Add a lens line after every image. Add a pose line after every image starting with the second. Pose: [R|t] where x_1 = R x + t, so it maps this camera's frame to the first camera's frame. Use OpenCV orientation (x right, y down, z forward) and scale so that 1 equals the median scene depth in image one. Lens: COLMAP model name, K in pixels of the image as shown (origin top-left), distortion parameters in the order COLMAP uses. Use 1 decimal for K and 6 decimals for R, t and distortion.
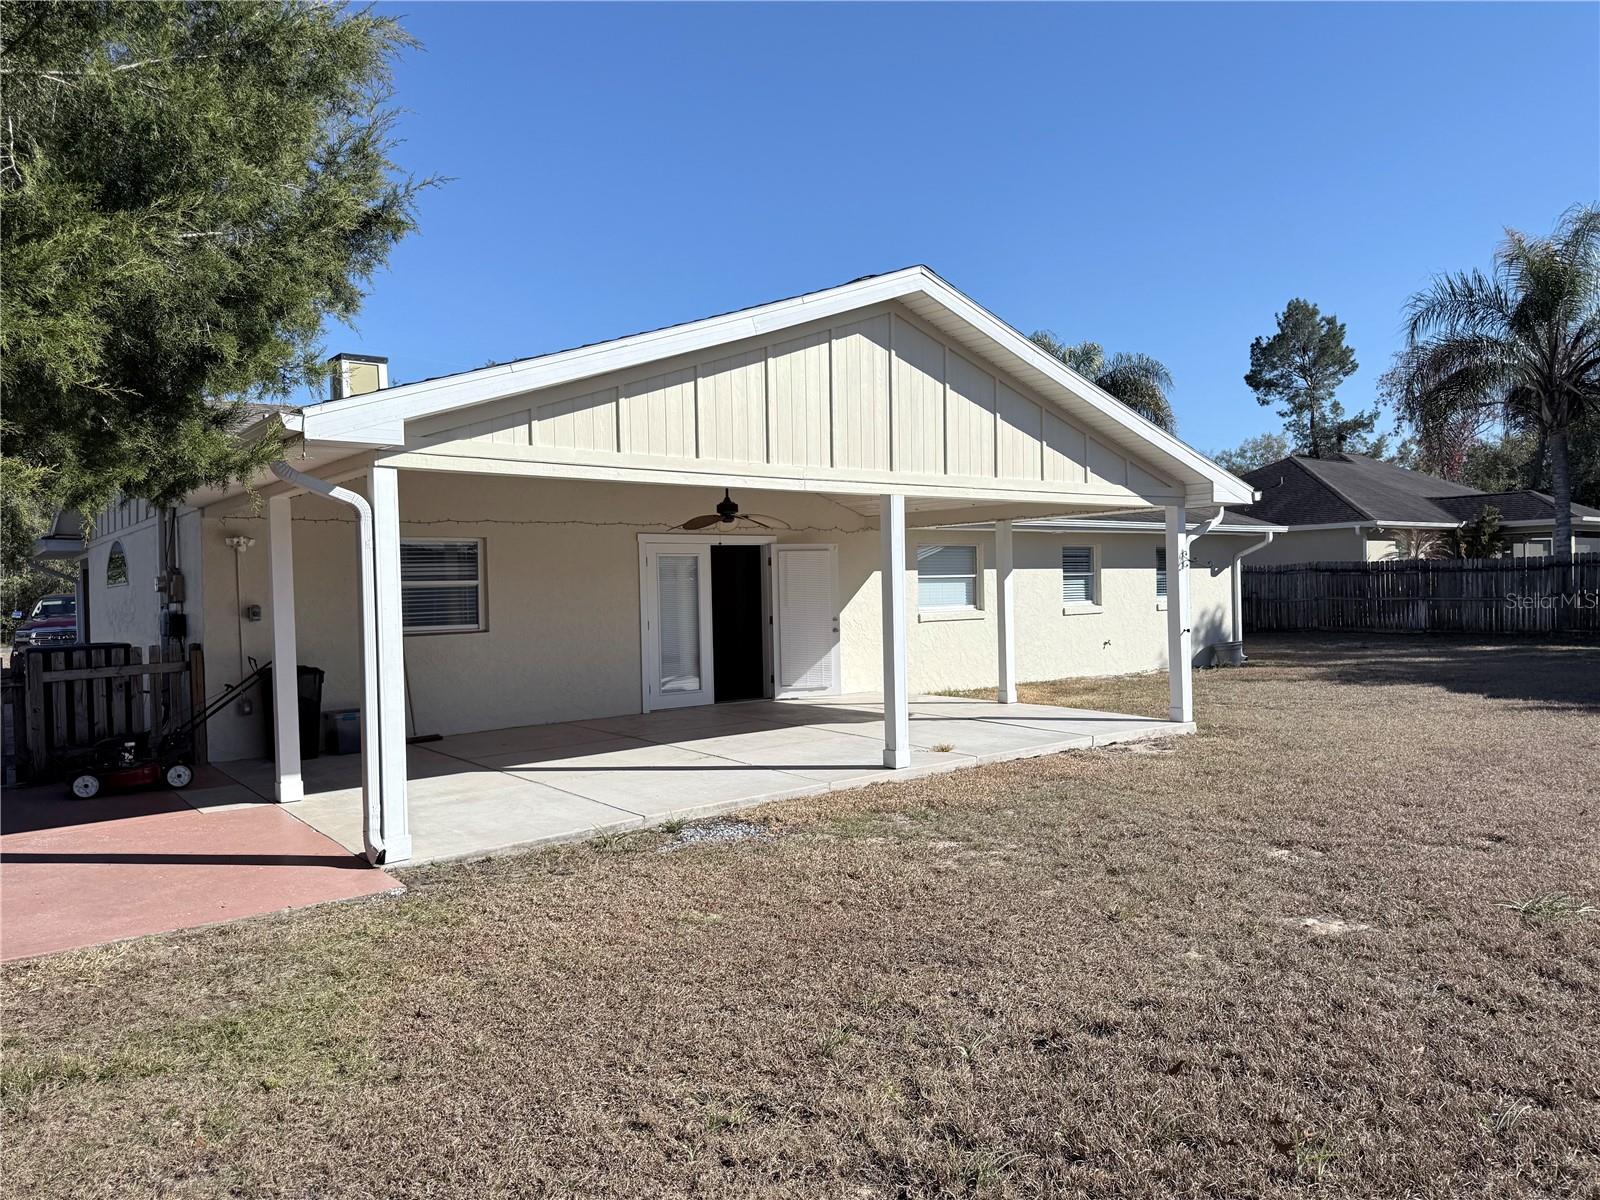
lens RADIAL K [[1114.4, 0, 800.0], [0, 1114.4, 600.0], [0, 0, 1]] dist [0.137840, -0.214160]
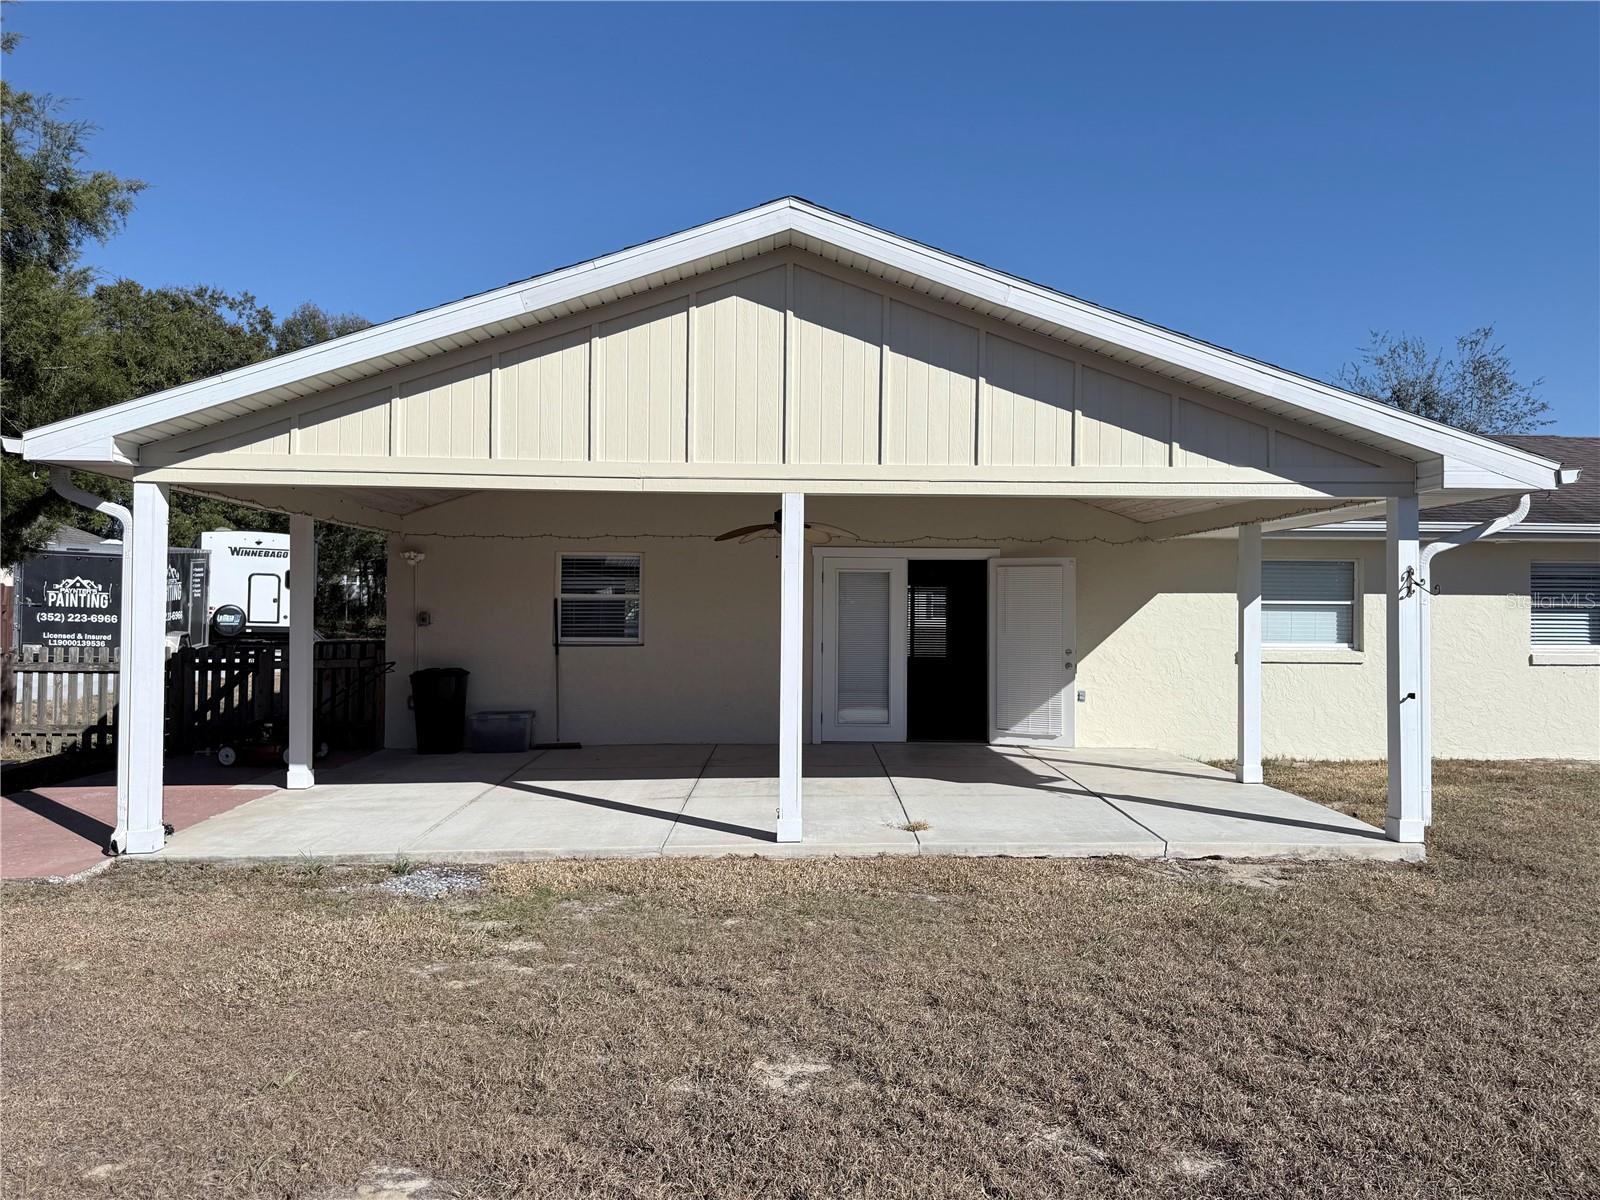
lens RADIAL K [[1114.4, 0, 800.0], [0, 1114.4, 600.0], [0, 0, 1]] dist [0.137840, -0.214160]
pose [[0.802270, 0.021965, -0.596558, 0.438992], [-0.031895, 0.999473, -0.006093, -0.011102], [0.596109, 0.023916, 0.802547, 0.291790]]
